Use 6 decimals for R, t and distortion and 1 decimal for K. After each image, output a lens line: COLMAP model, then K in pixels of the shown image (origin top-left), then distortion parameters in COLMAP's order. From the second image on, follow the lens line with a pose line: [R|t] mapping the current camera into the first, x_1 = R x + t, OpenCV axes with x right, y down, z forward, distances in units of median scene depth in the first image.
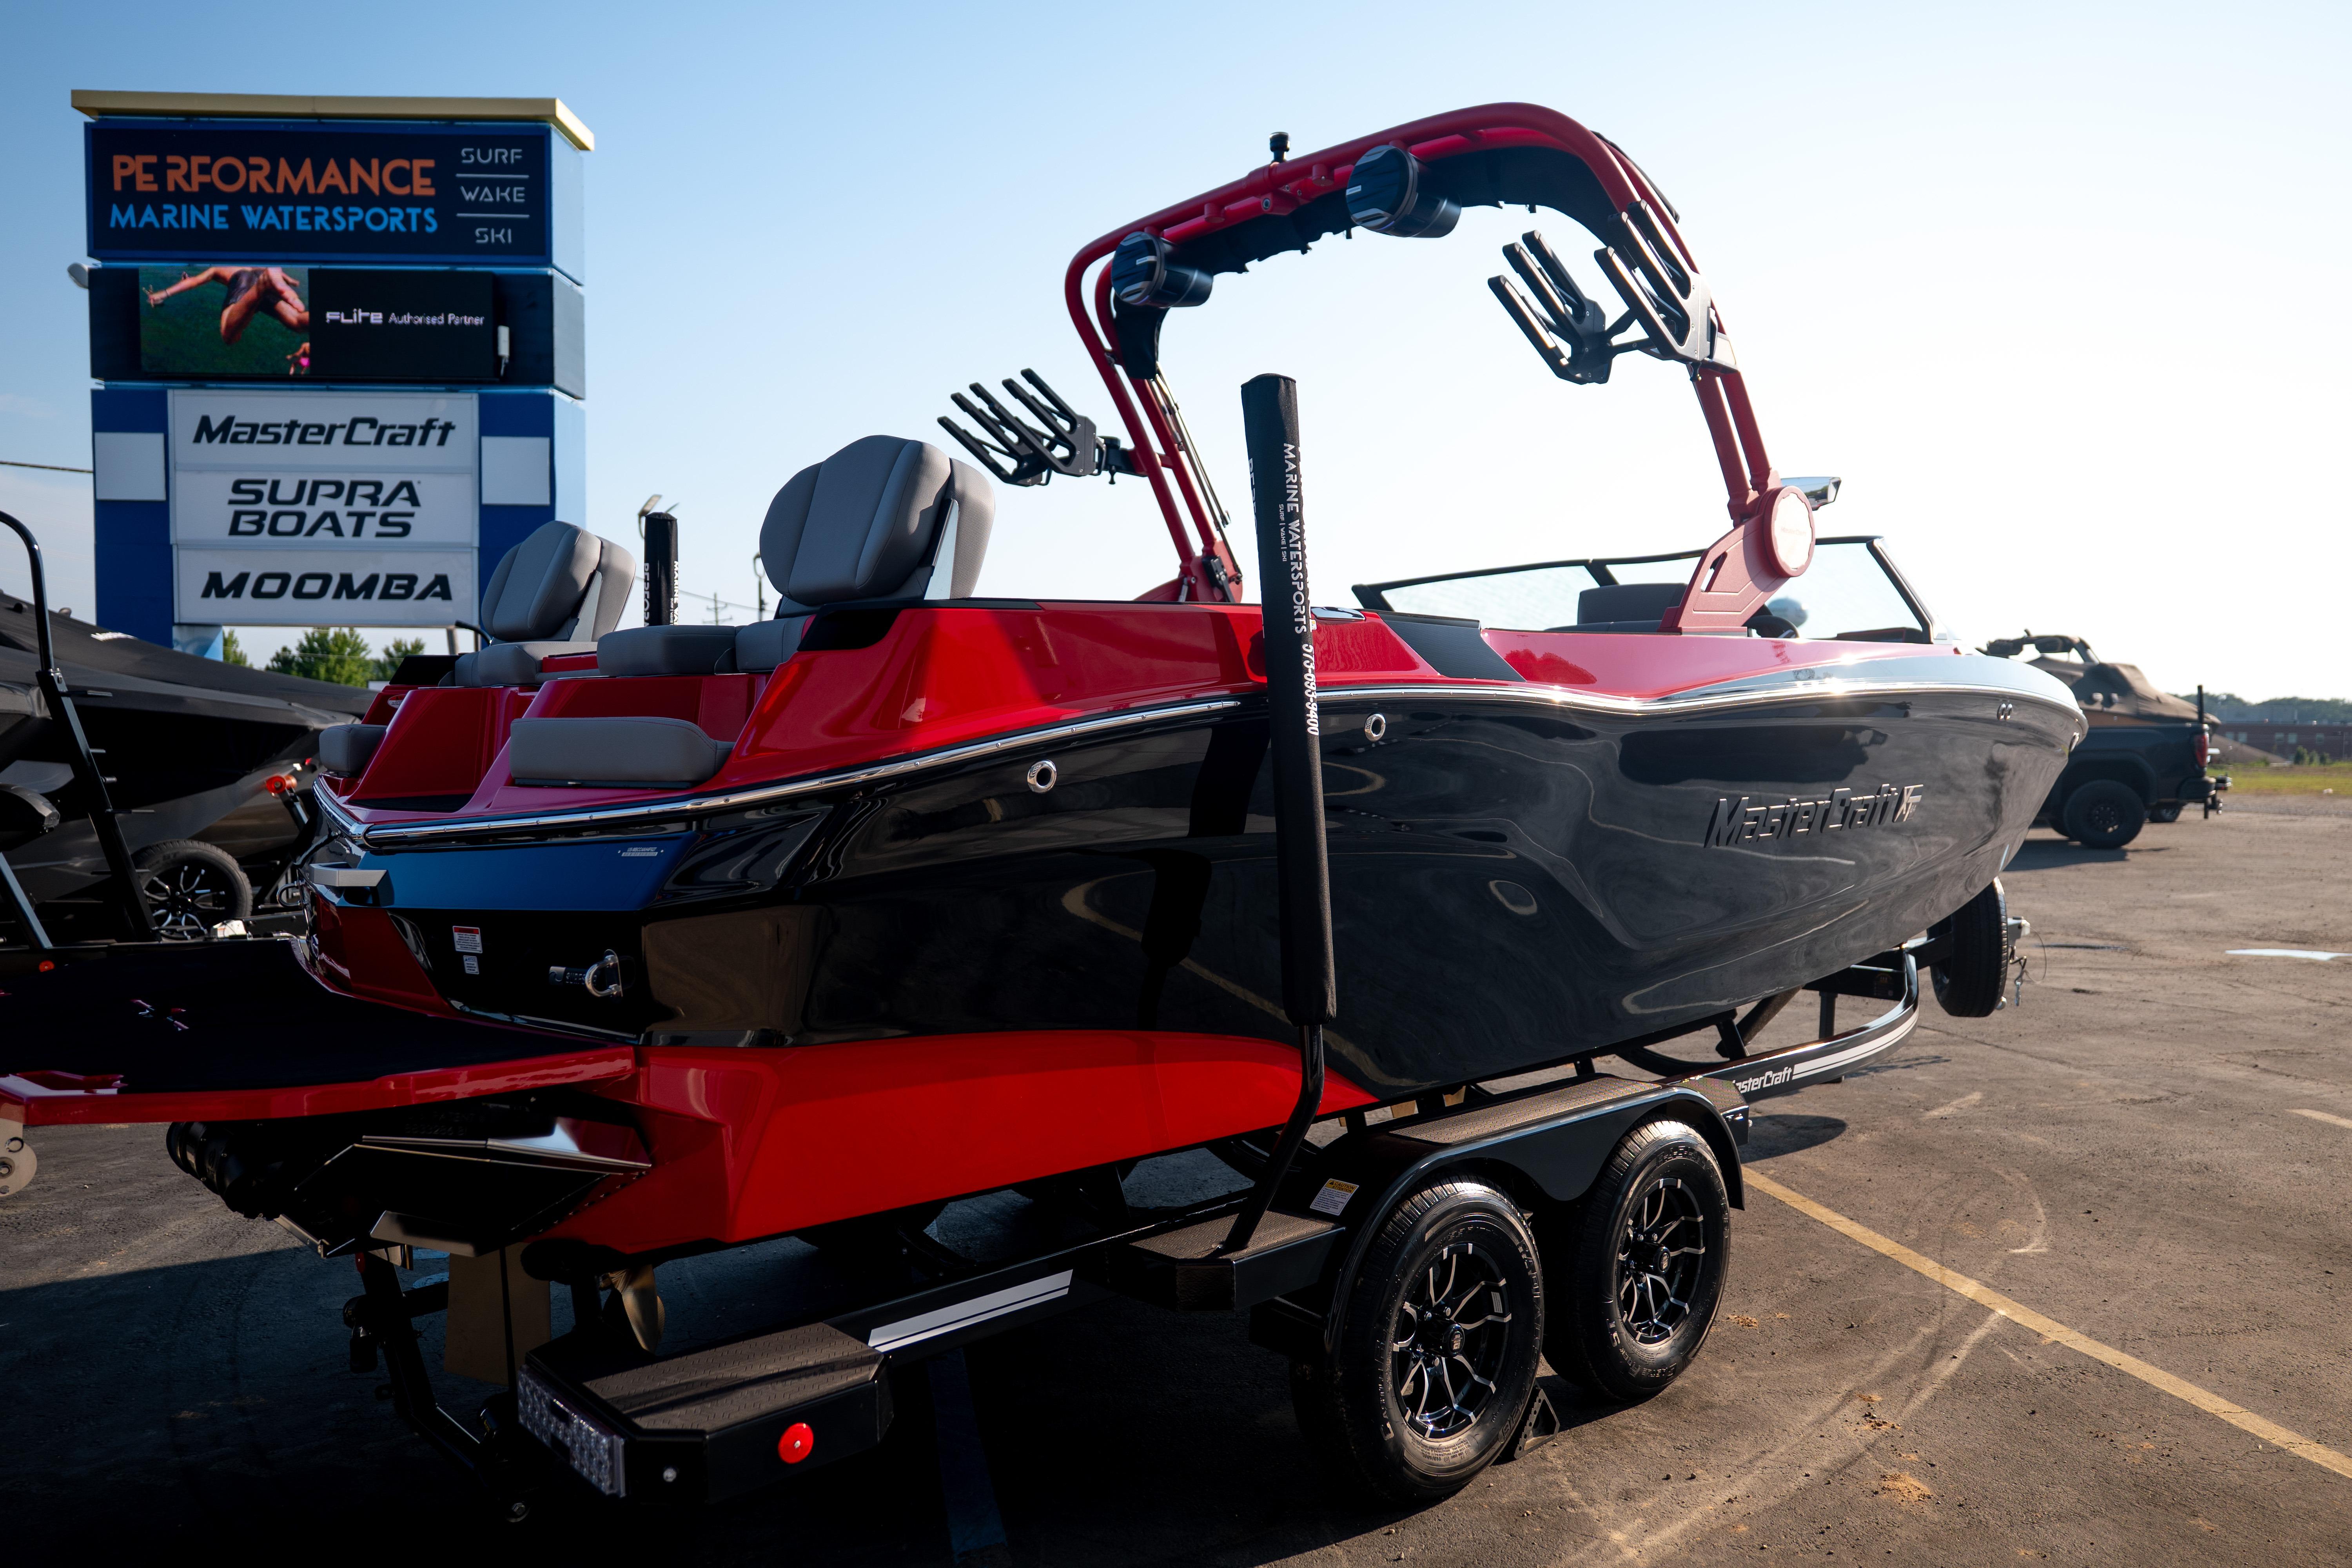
lens RADIAL K [[1923.1, 0, 1176.0], [0, 1923.1, 784.0], [0, 0, 1]] dist [0.004712, -0.001802]
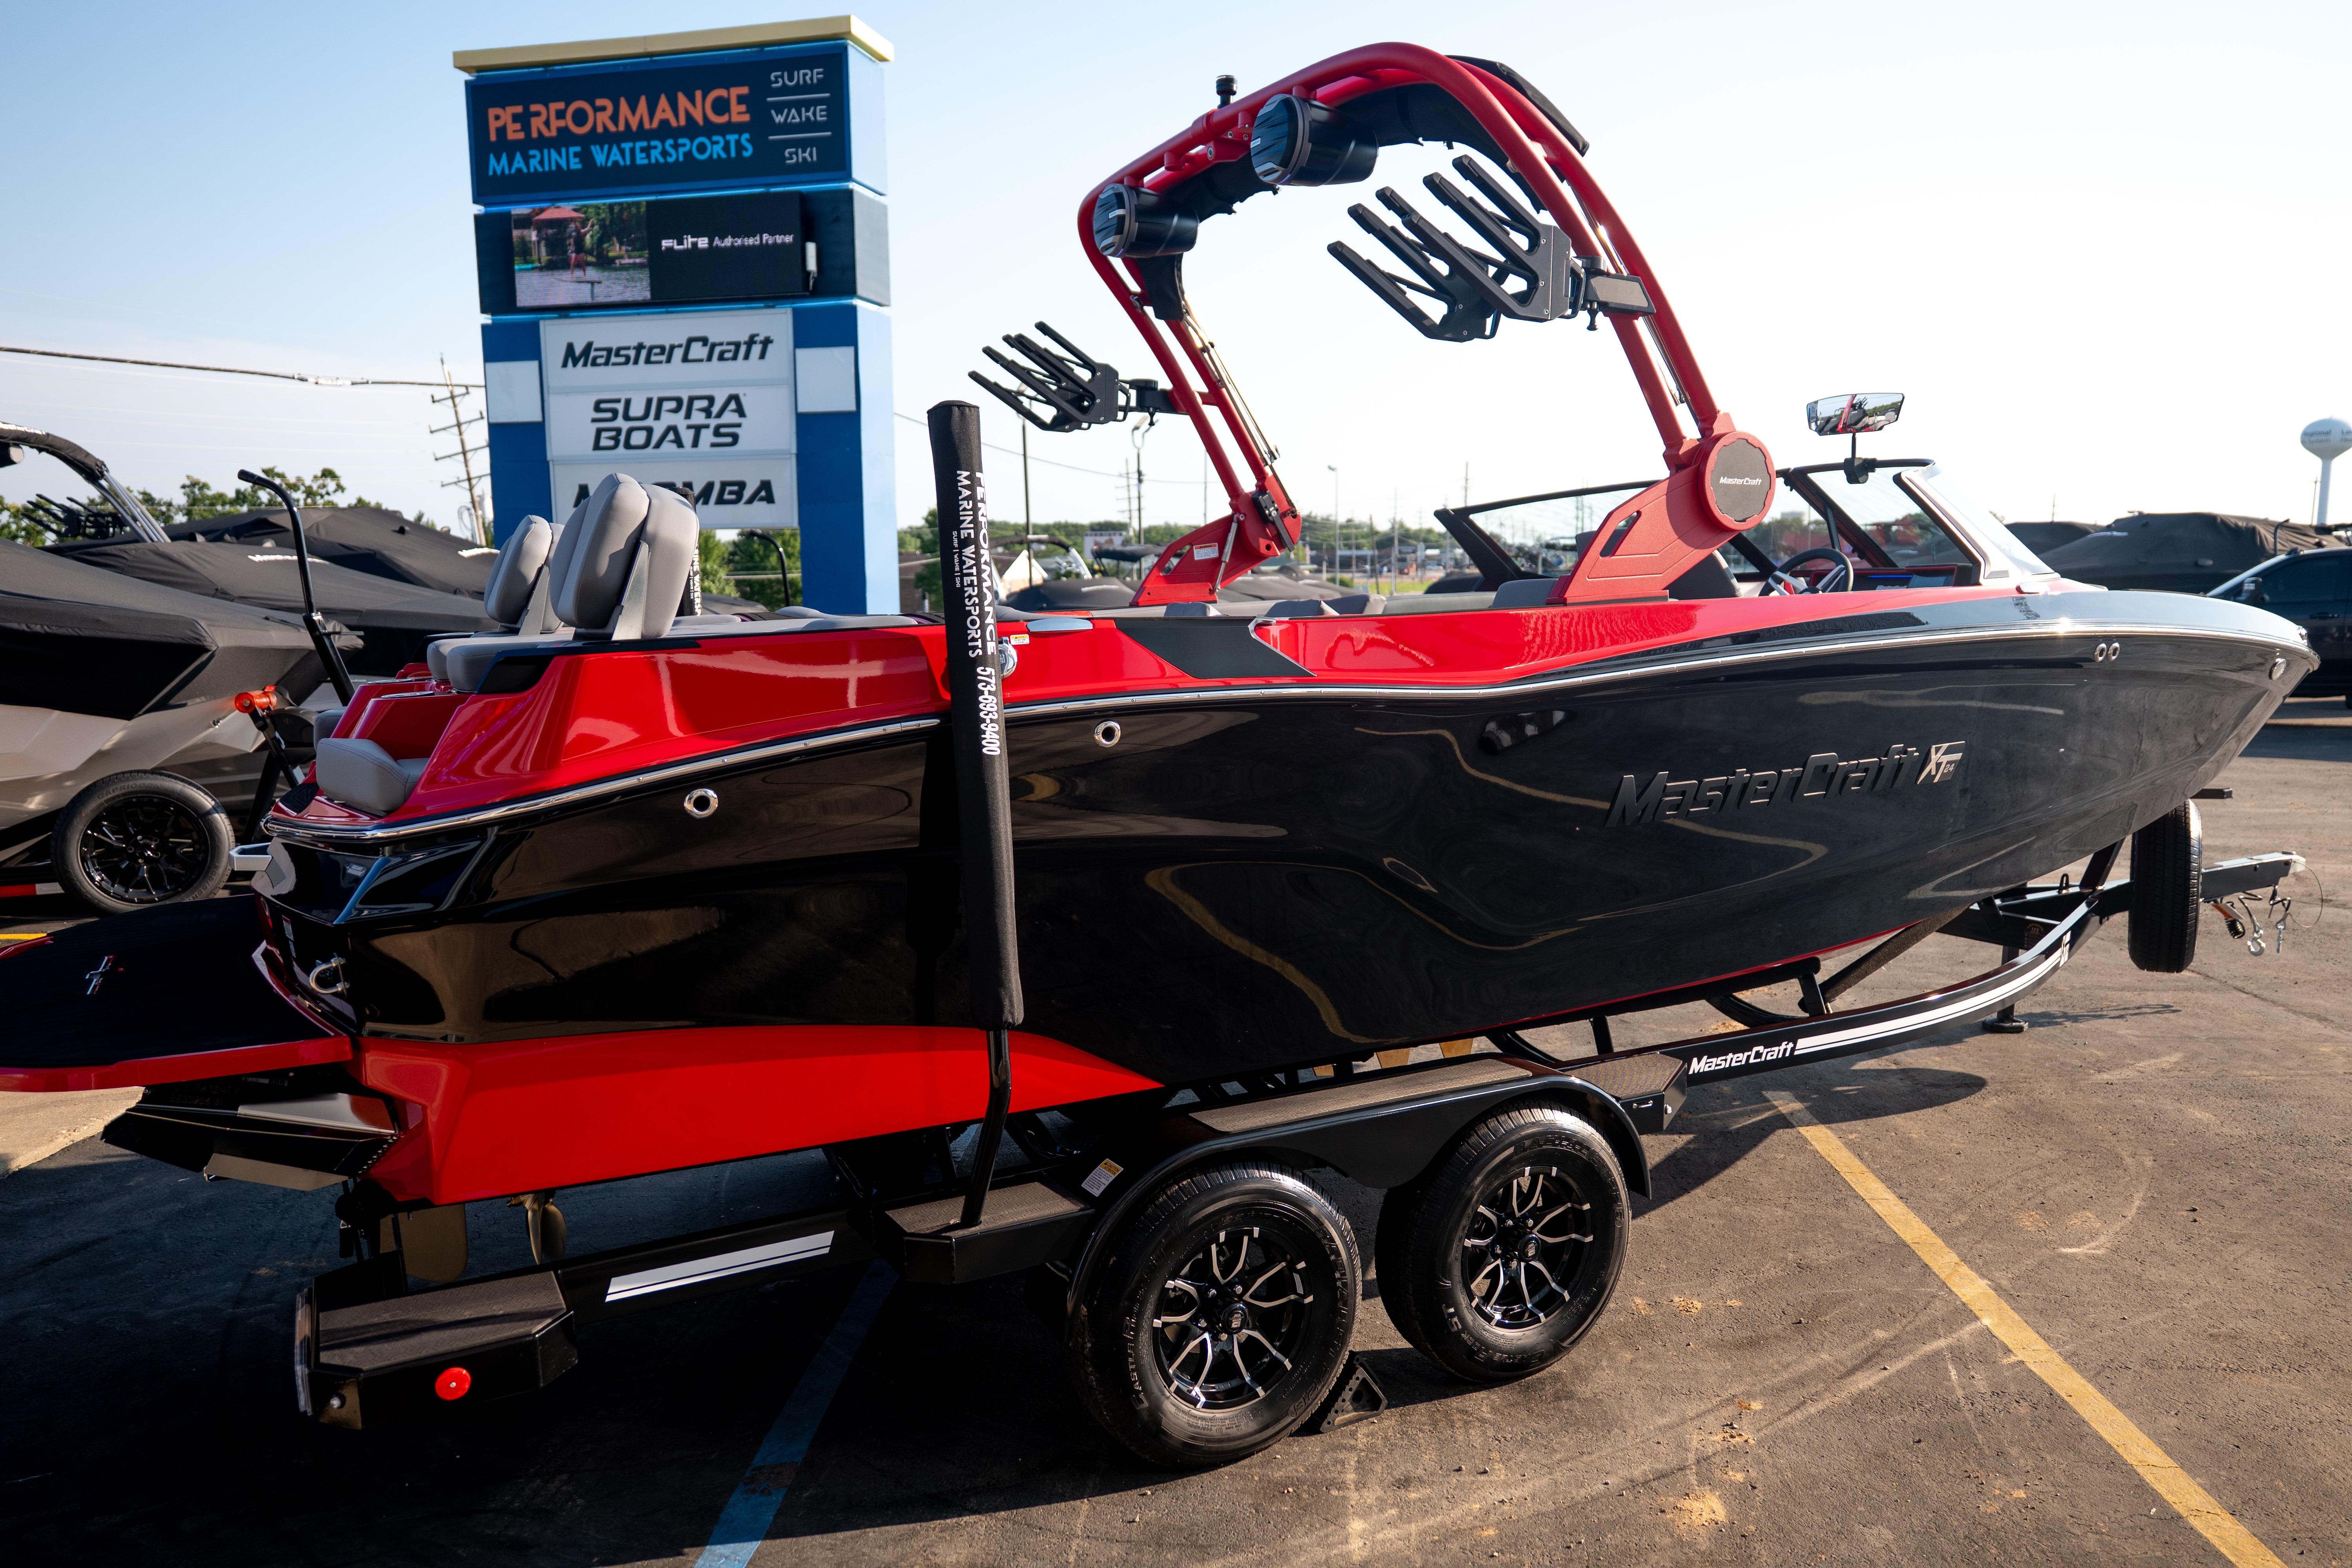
lens RADIAL K [[1939.0, 0, 1188.0], [0, 1939.0, 794.8], [0, 0, 1]] dist [0.004999, -0.007015]
pose [[0.955903, 0.019419, -0.293041, 0.171701], [0.009864, 0.995125, 0.098122, -0.037774], [0.293518, -0.096686, 0.951052, 0.012987]]
